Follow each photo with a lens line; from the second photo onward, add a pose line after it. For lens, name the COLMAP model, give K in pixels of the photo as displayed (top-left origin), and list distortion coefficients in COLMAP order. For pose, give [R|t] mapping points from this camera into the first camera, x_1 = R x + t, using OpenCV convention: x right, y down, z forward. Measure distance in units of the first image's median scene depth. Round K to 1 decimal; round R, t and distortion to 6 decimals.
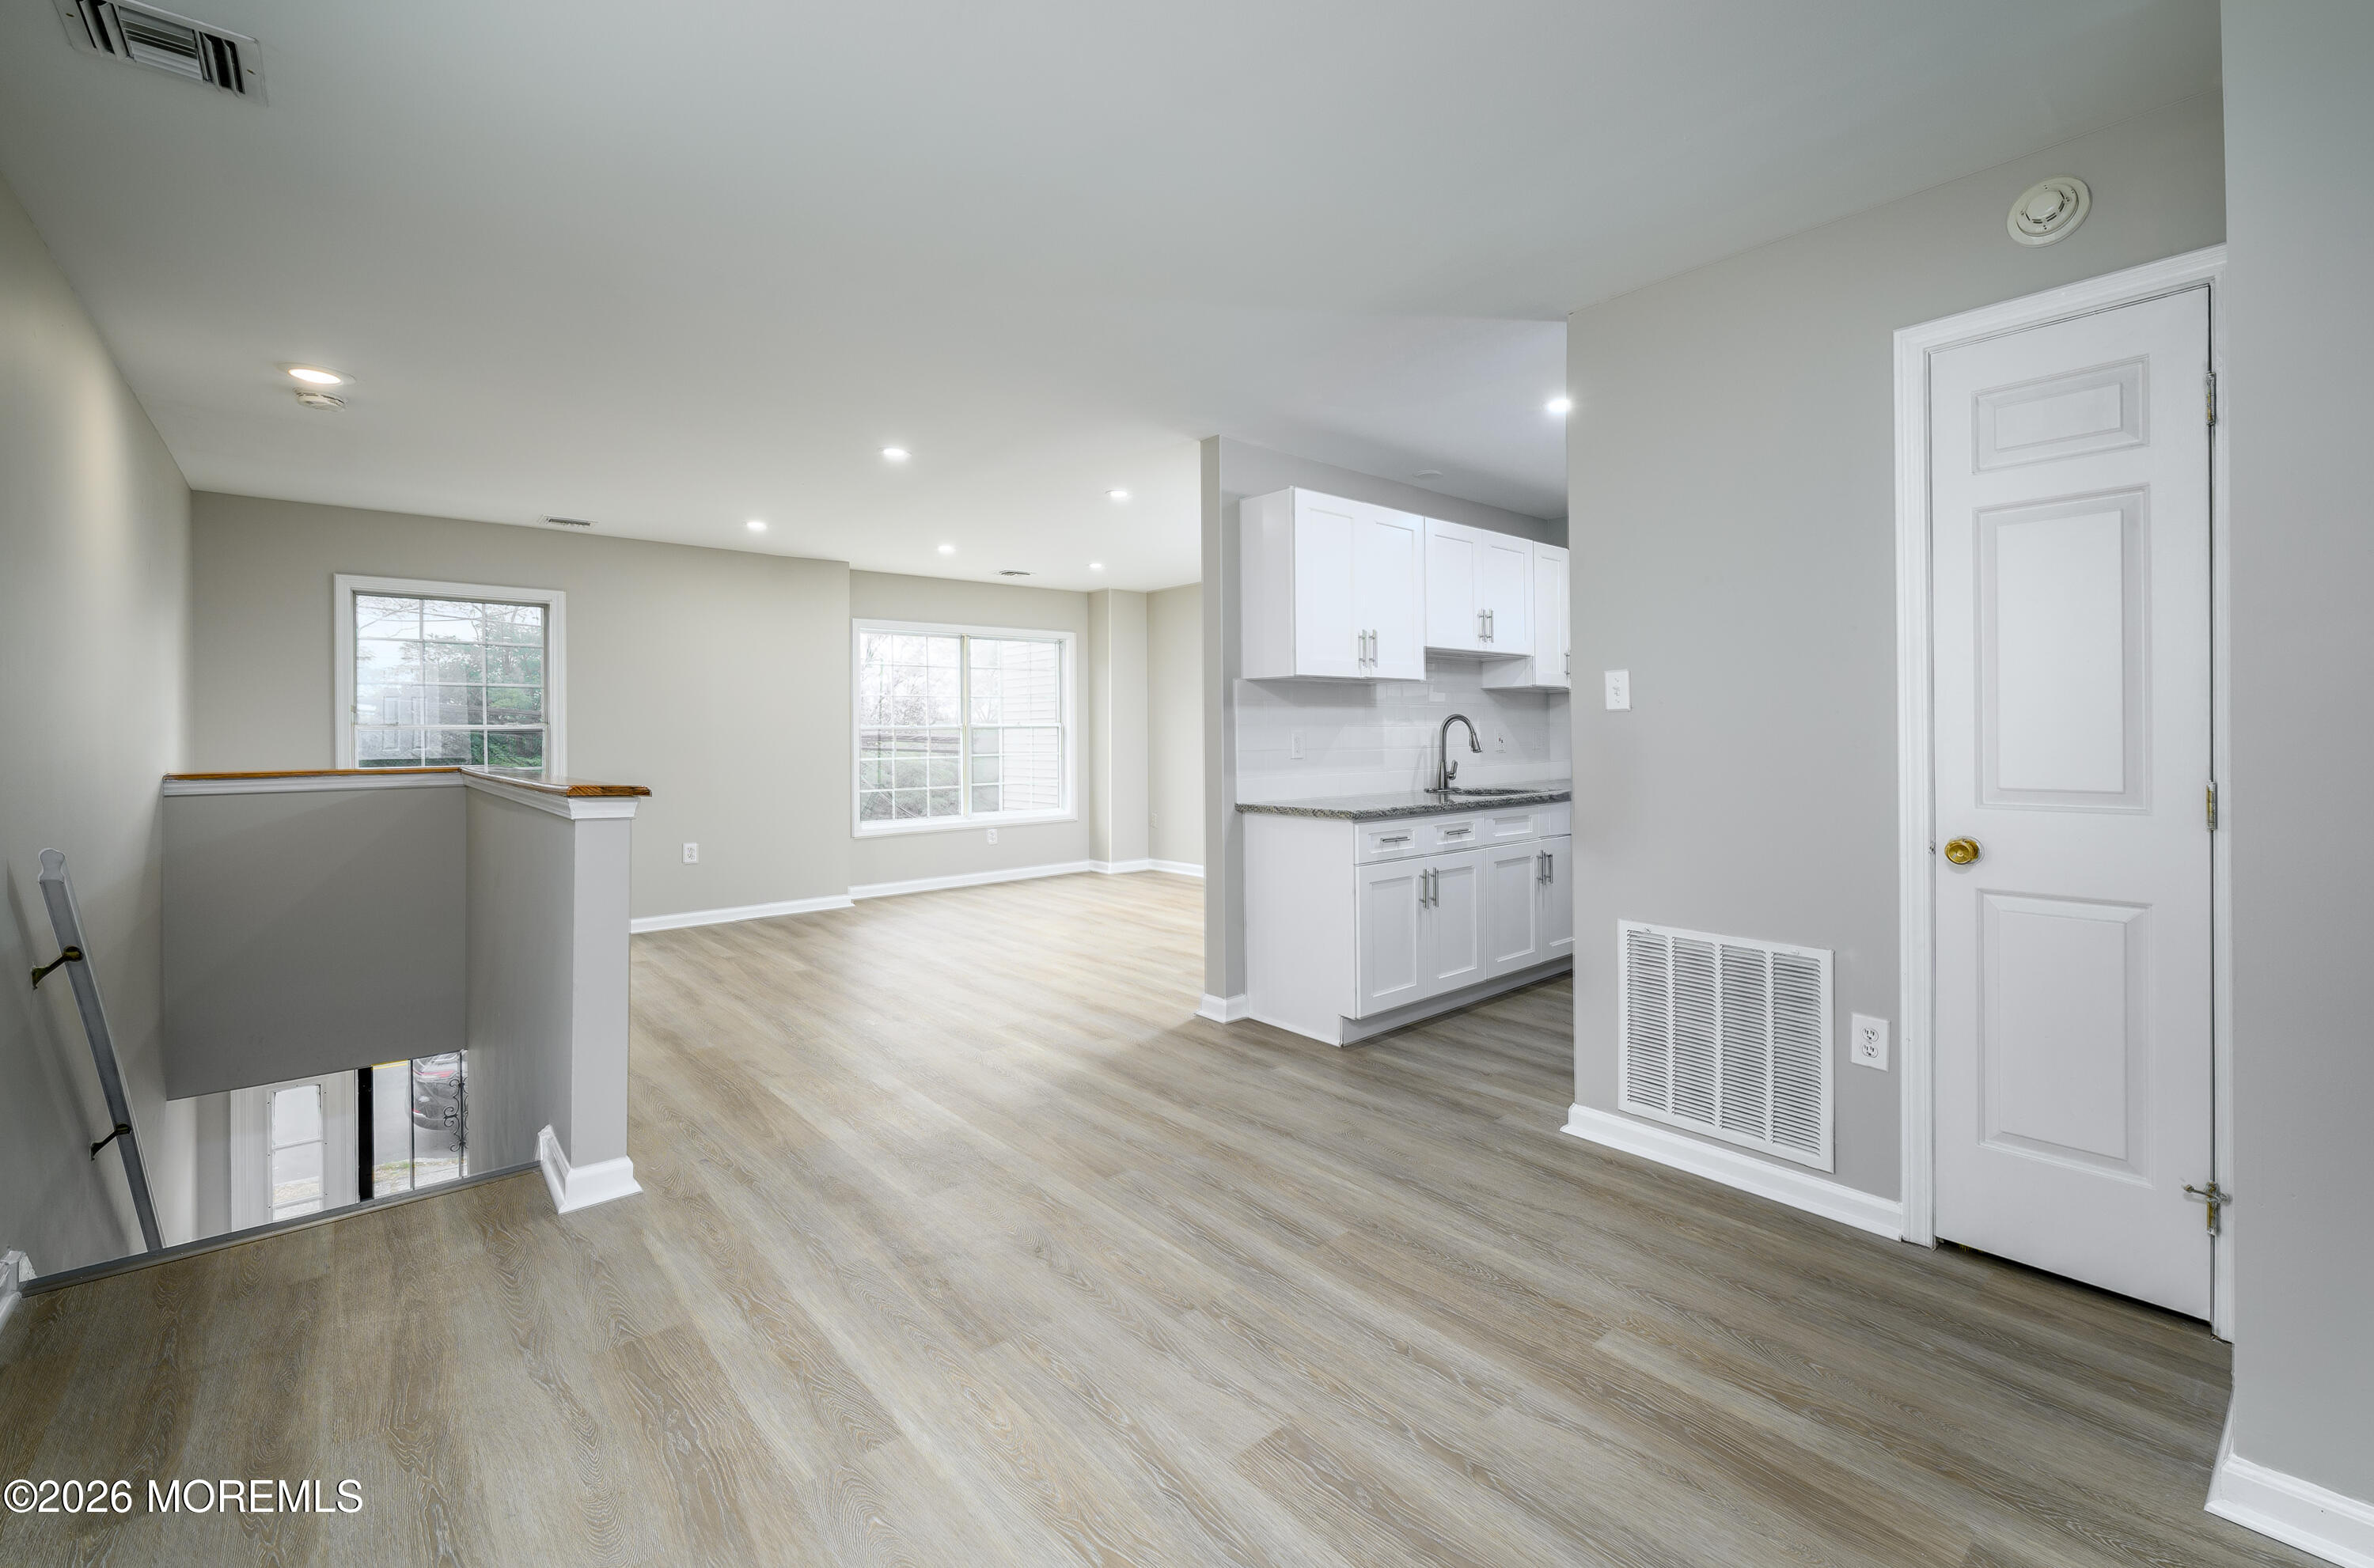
lens RADIAL K [[961.8, 0, 1233.6], [0, 961.8, 735.7], [0, 0, 1]] dist [0.006608, 0.000338]
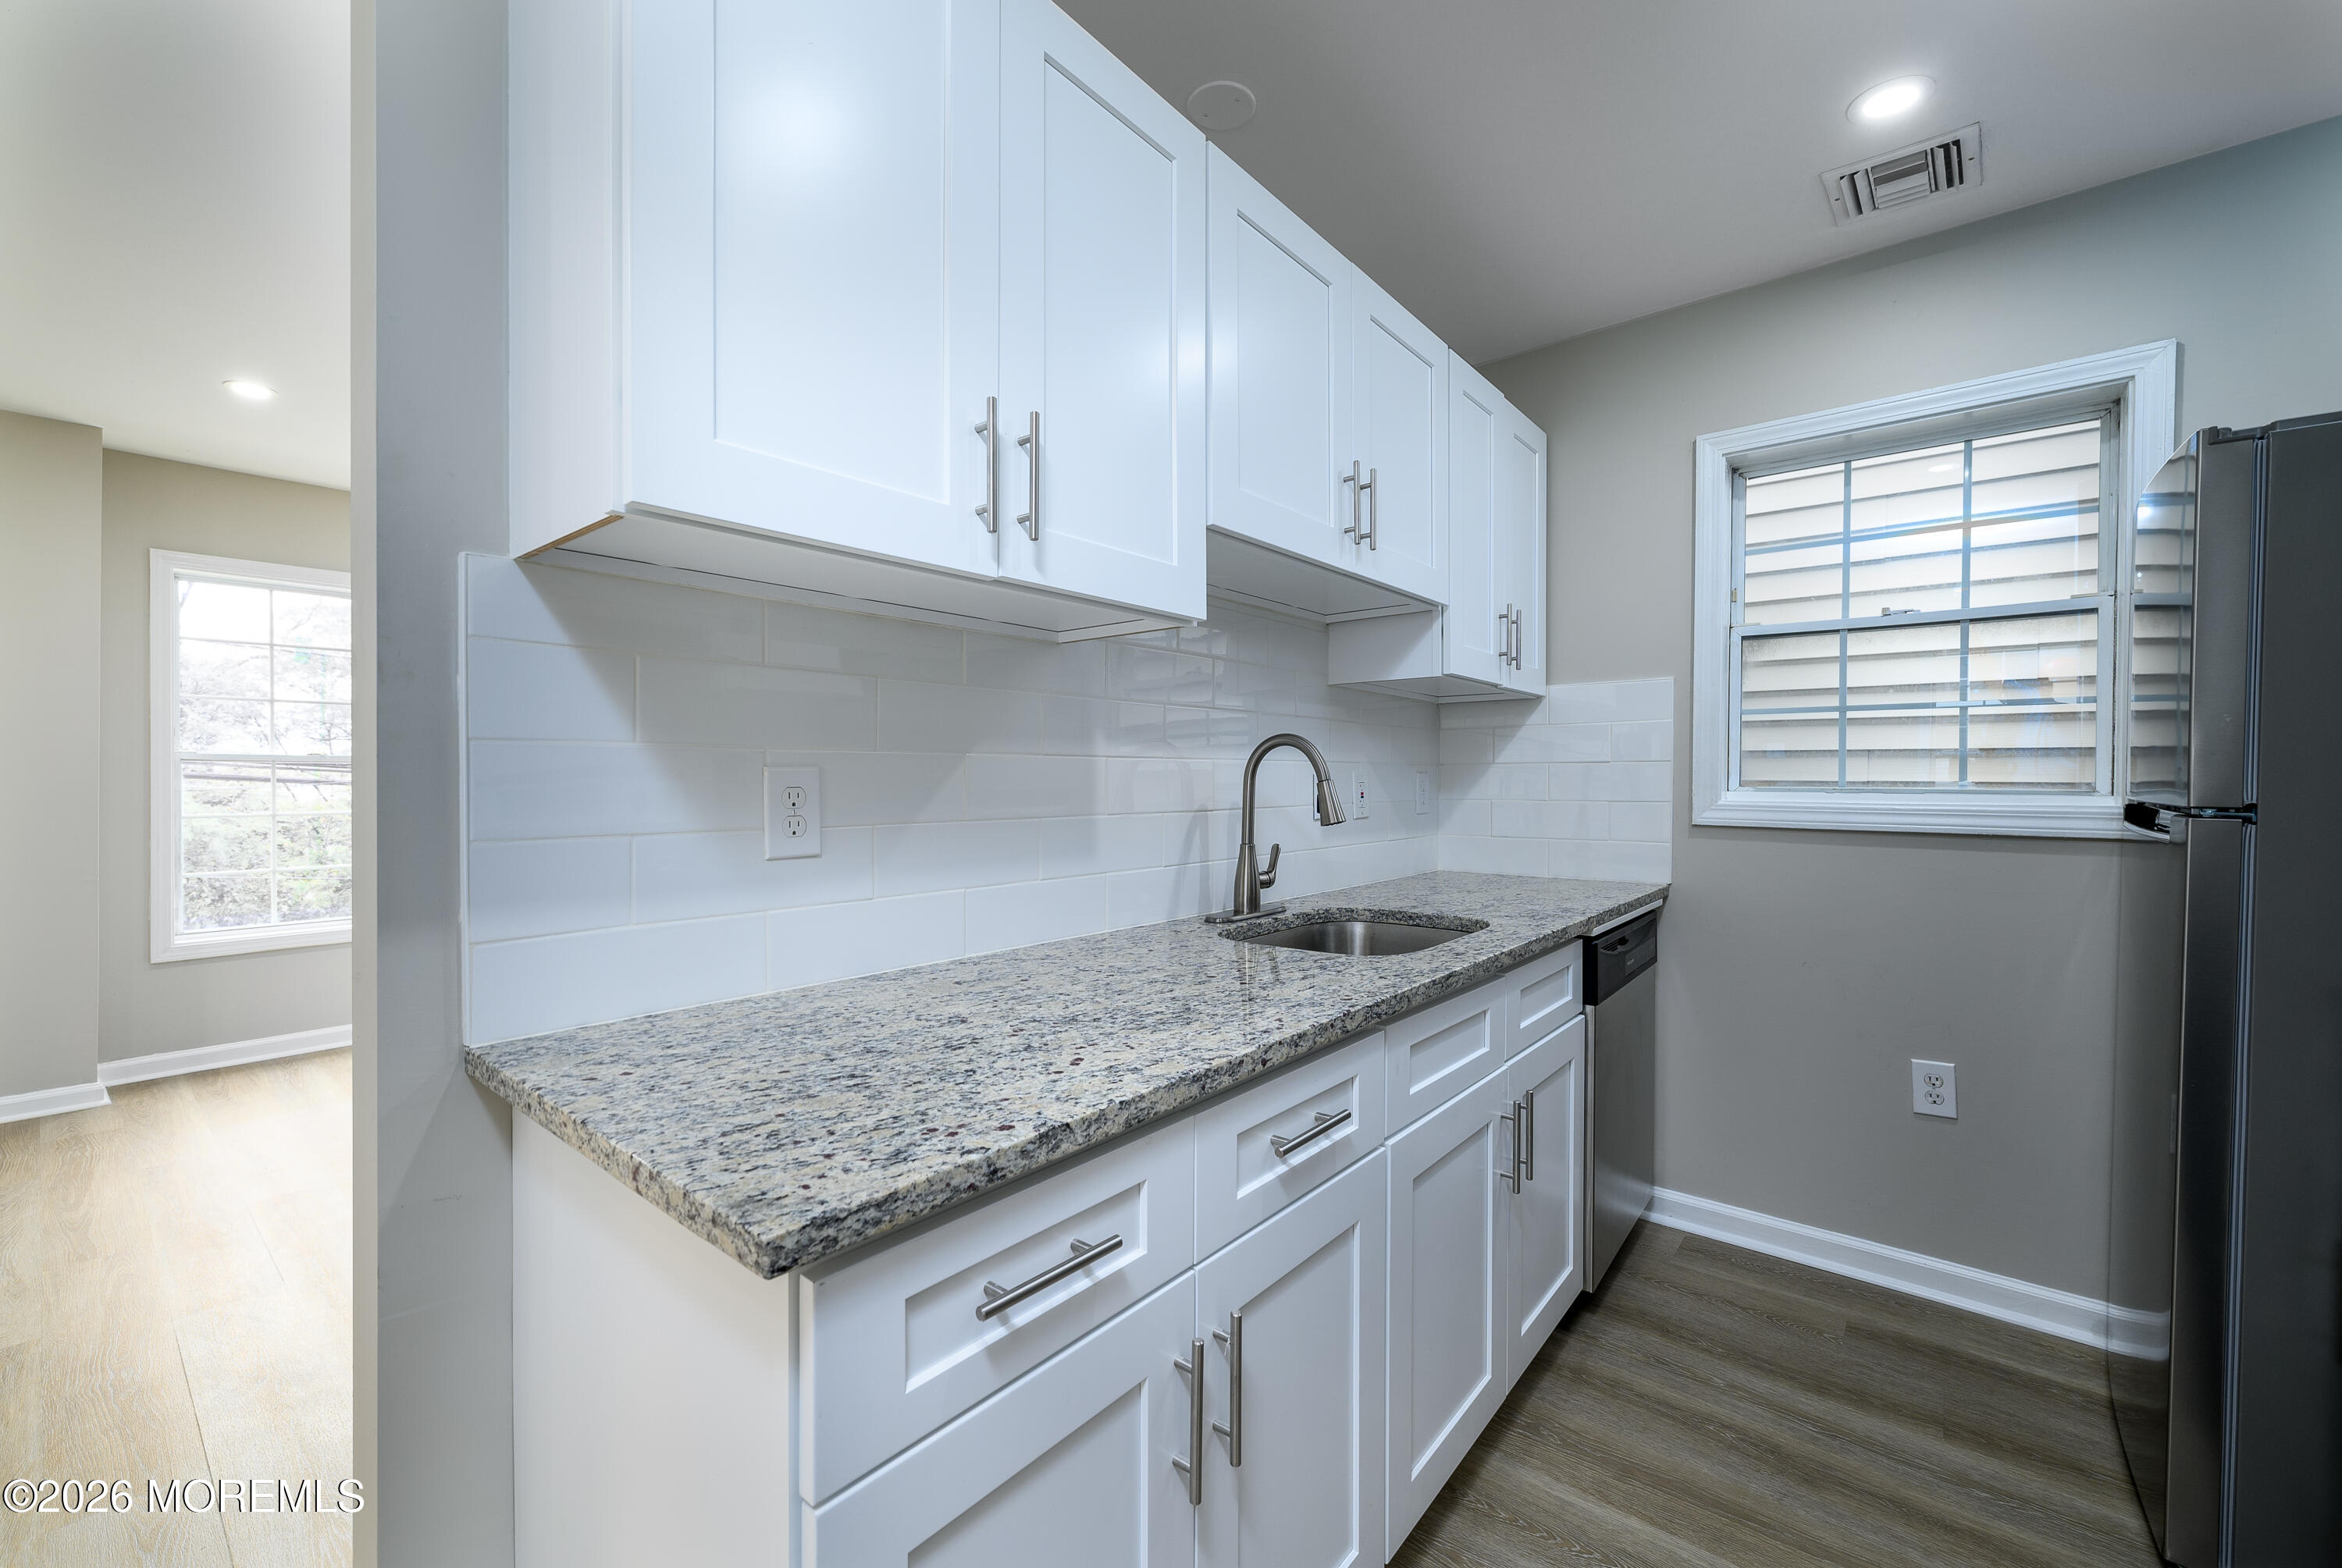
lens RADIAL K [[944.8, 0, 1170.5], [0, 944.8, 784.6], [0, 0, 1]] dist [0.001411, -0.000076]
pose [[0.988449, 0.012435, 0.151046, 0.180554], [-0.012596, 0.999921, 0.000104, 0.001070], [-0.151032, -0.002005, 0.988527, 0.885749]]
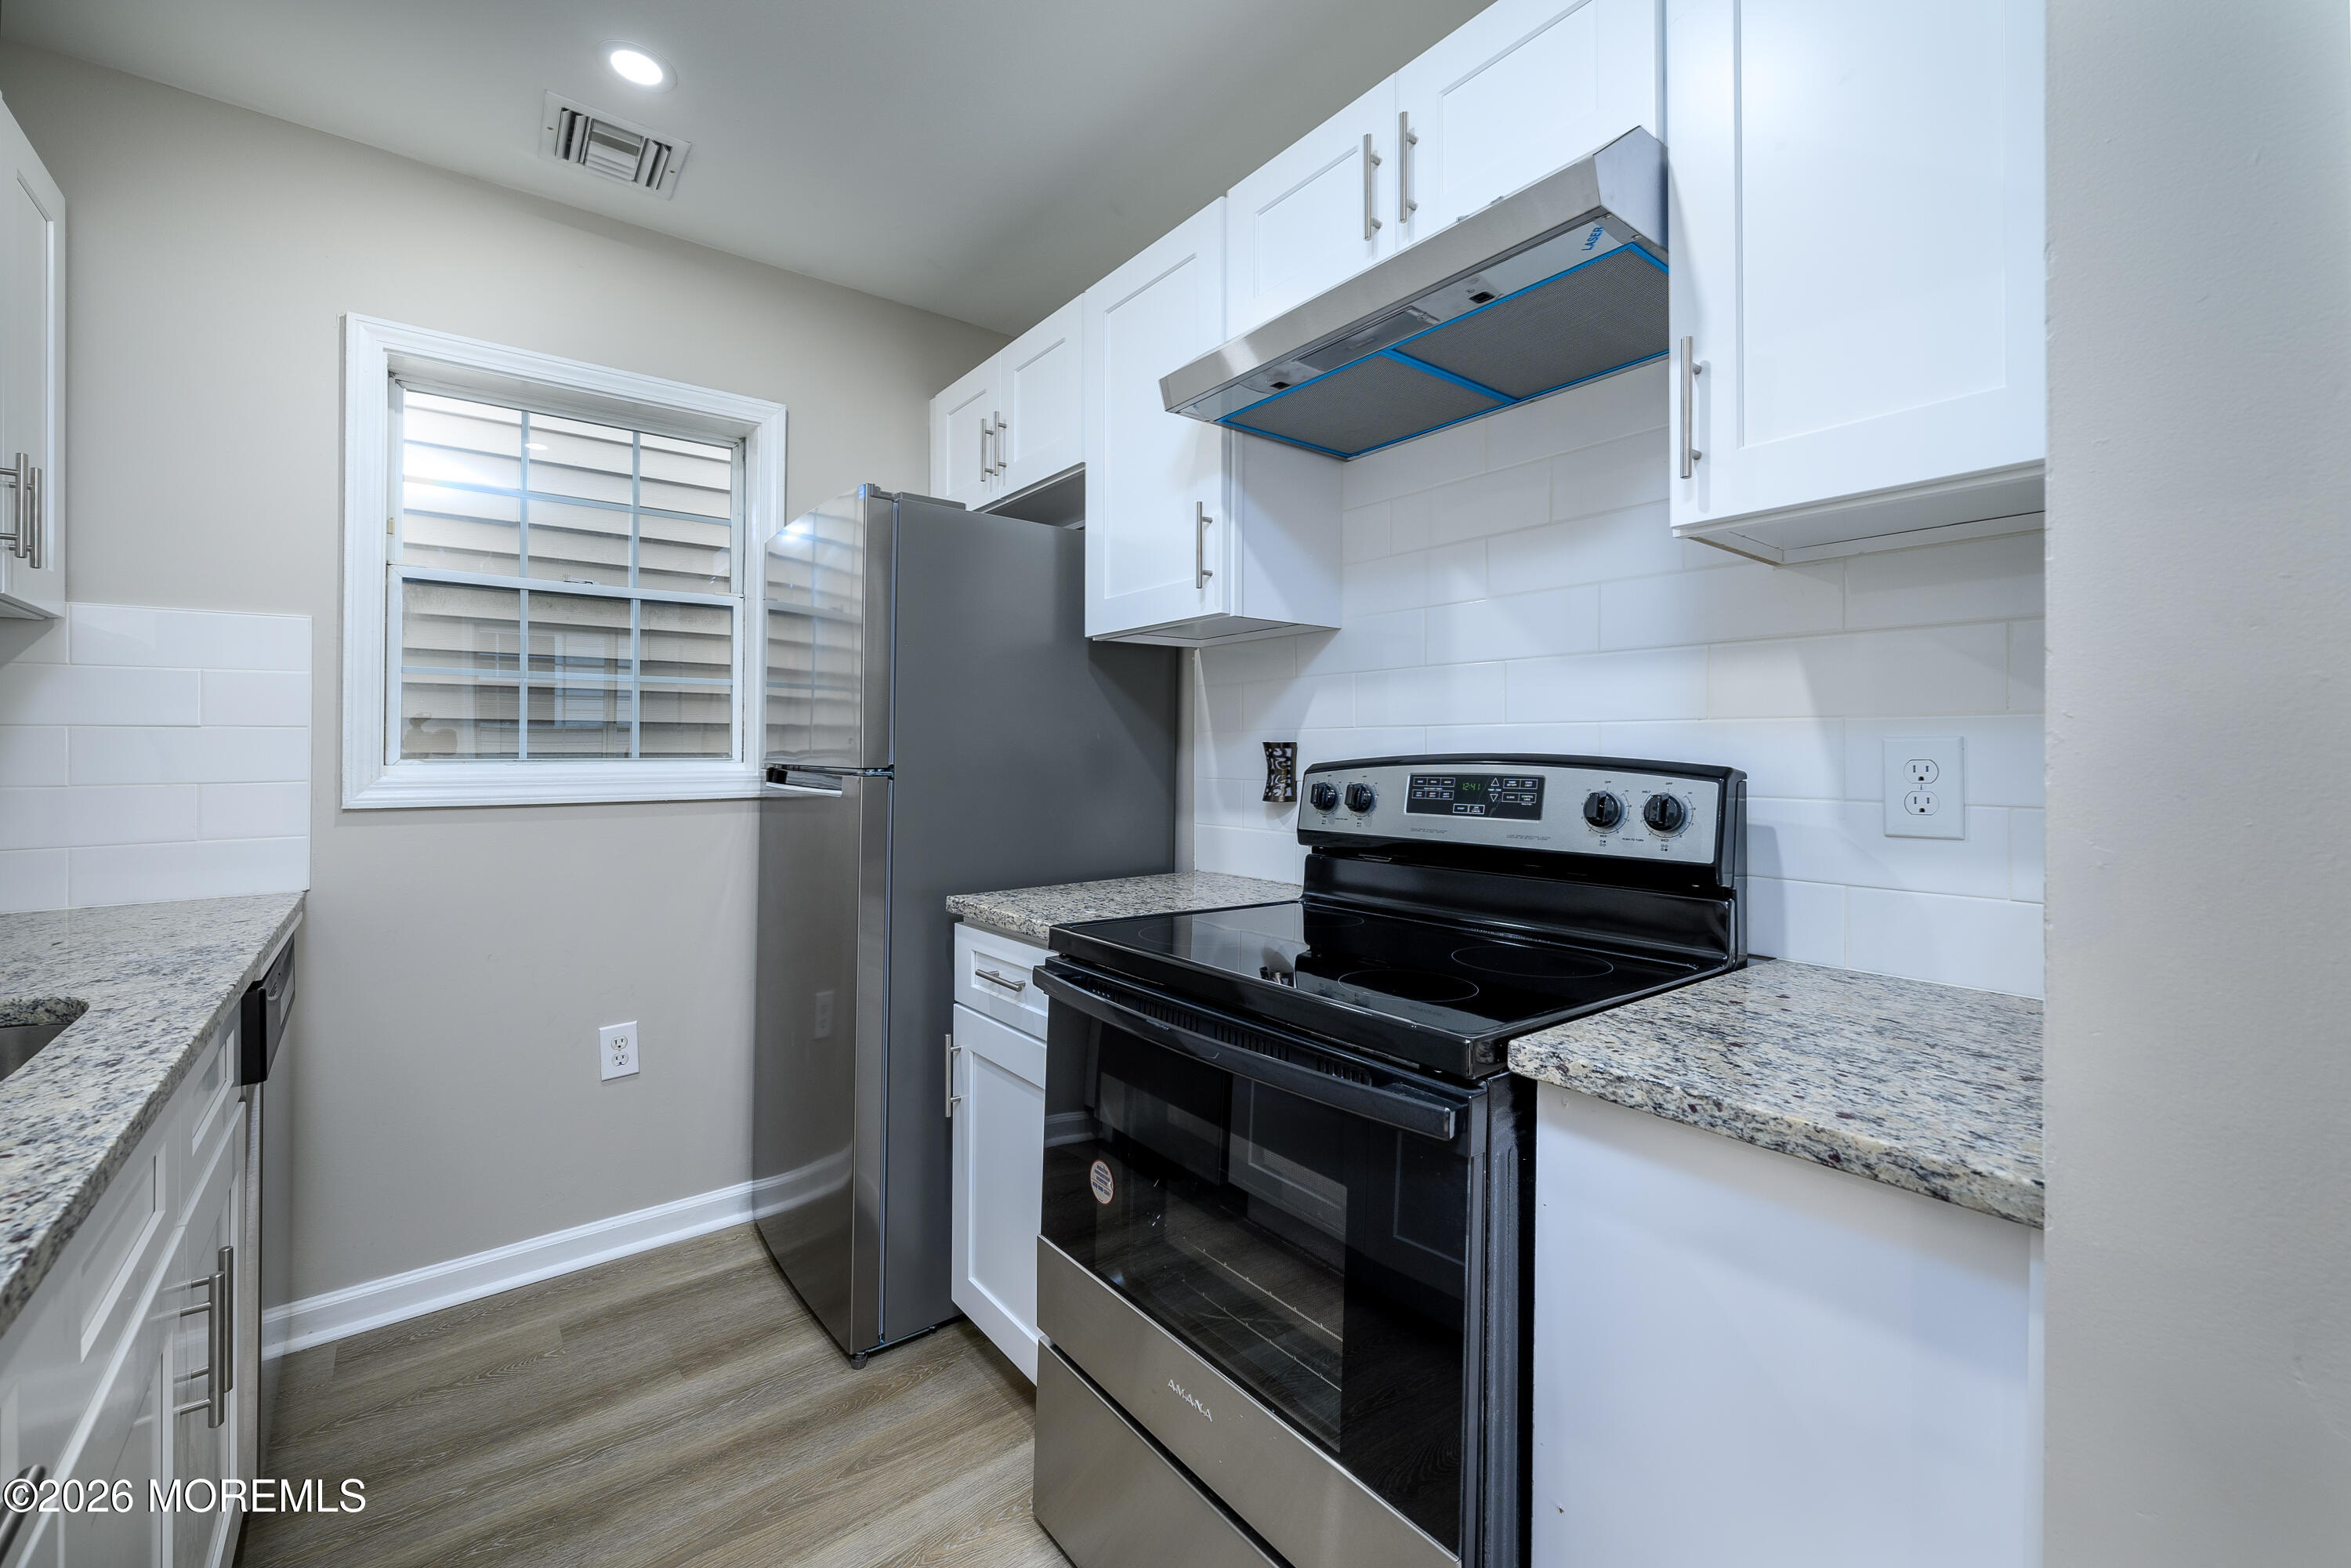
lens RADIAL K [[948.5, 0, 1169.7], [0, 948.5, 745.0], [0, 0, 1]] dist [0.001411, -0.000076]
pose [[0.061588, 0.017919, 0.997941, 0.150422], [0.008985, 0.999788, -0.018507, 0.003843], [-0.998061, 0.010106, 0.061414, 1.015611]]
